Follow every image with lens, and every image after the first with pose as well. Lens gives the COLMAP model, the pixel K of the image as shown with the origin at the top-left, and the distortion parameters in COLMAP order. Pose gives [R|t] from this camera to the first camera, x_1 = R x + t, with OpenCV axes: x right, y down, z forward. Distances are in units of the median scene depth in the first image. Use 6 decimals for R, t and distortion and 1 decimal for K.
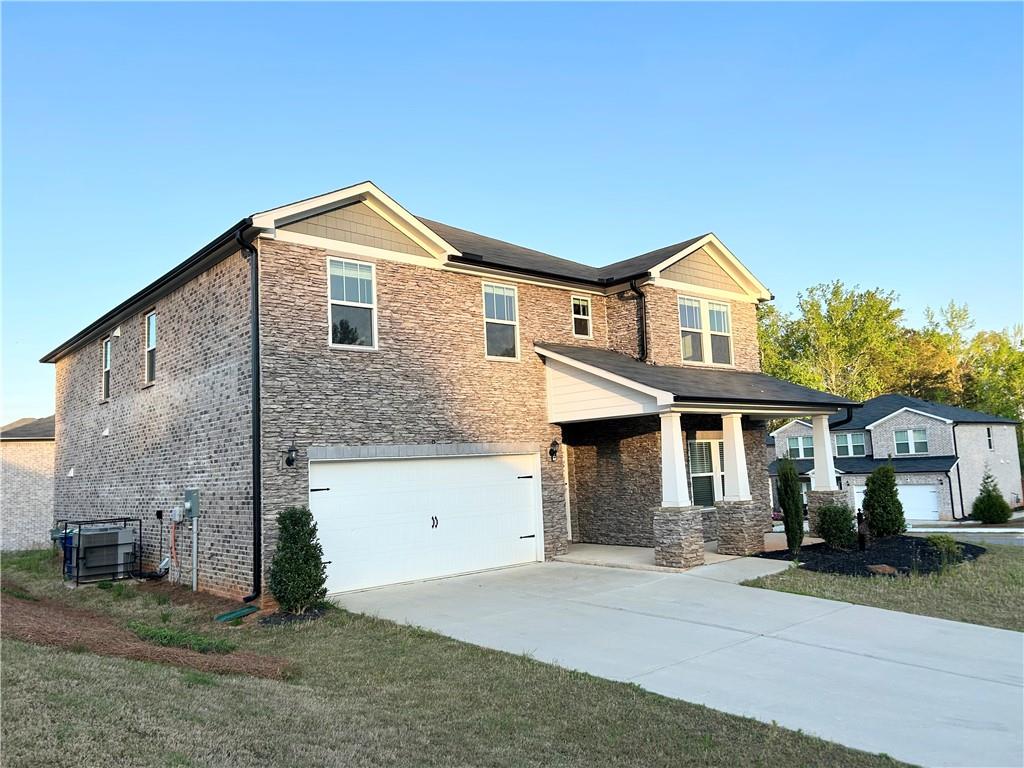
lens RADIAL K [[766.3, 0, 503.6], [0, 766.3, 384.1], [0, 0, 1]] dist [0.062015, -0.052848]
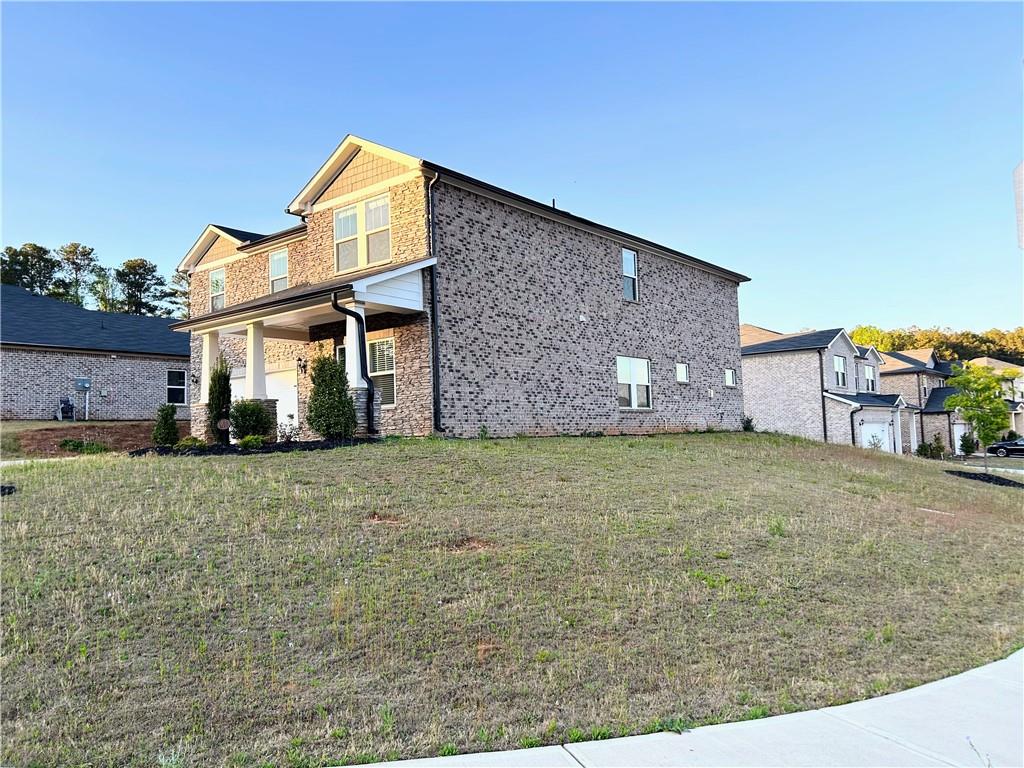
lens RADIAL K [[766.3, 0, 506.0], [0, 766.3, 385.4], [0, 0, 1]] dist [0.062015, -0.052848]
pose [[0.173343, -0.032483, -0.984326, 1.610411], [0.126353, 0.991930, -0.010482, 0.202588], [0.976723, -0.122555, 0.176049, 1.246786]]
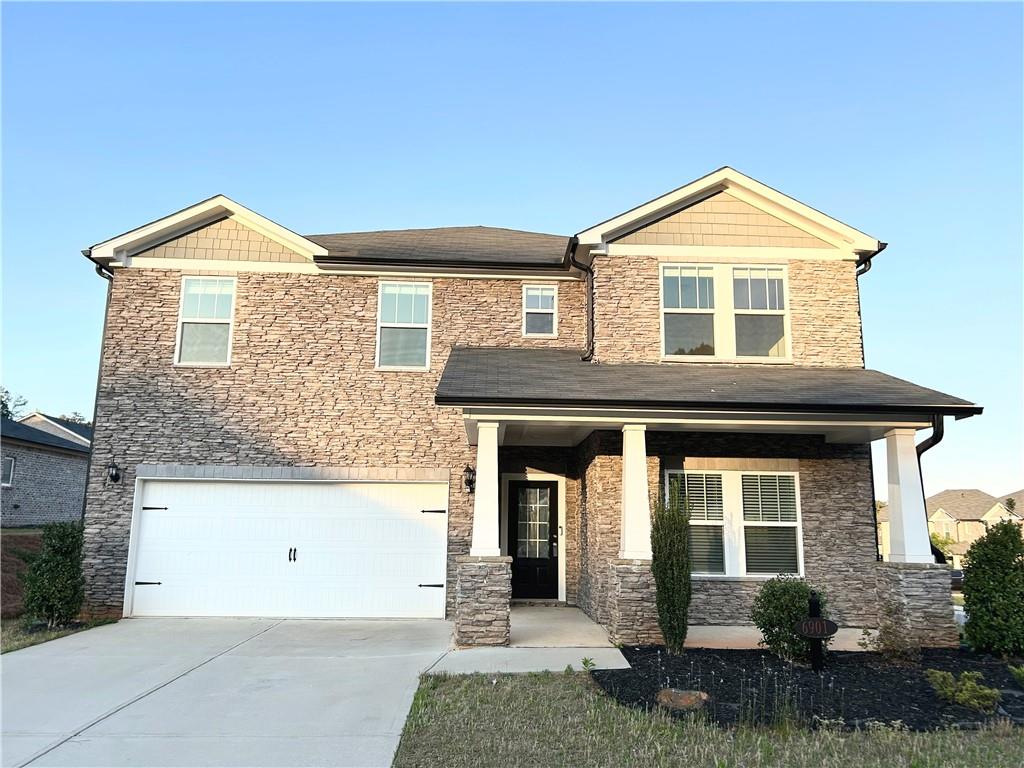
lens RADIAL K [[766.3, 0, 519.1], [0, 766.3, 384.9], [0, 0, 1]] dist [0.062015, -0.052848]
pose [[0.777997, -0.060655, -0.625333, 0.686944], [0.018140, 0.997082, -0.074146, 0.054906], [0.628006, 0.046342, 0.776828, 0.461562]]
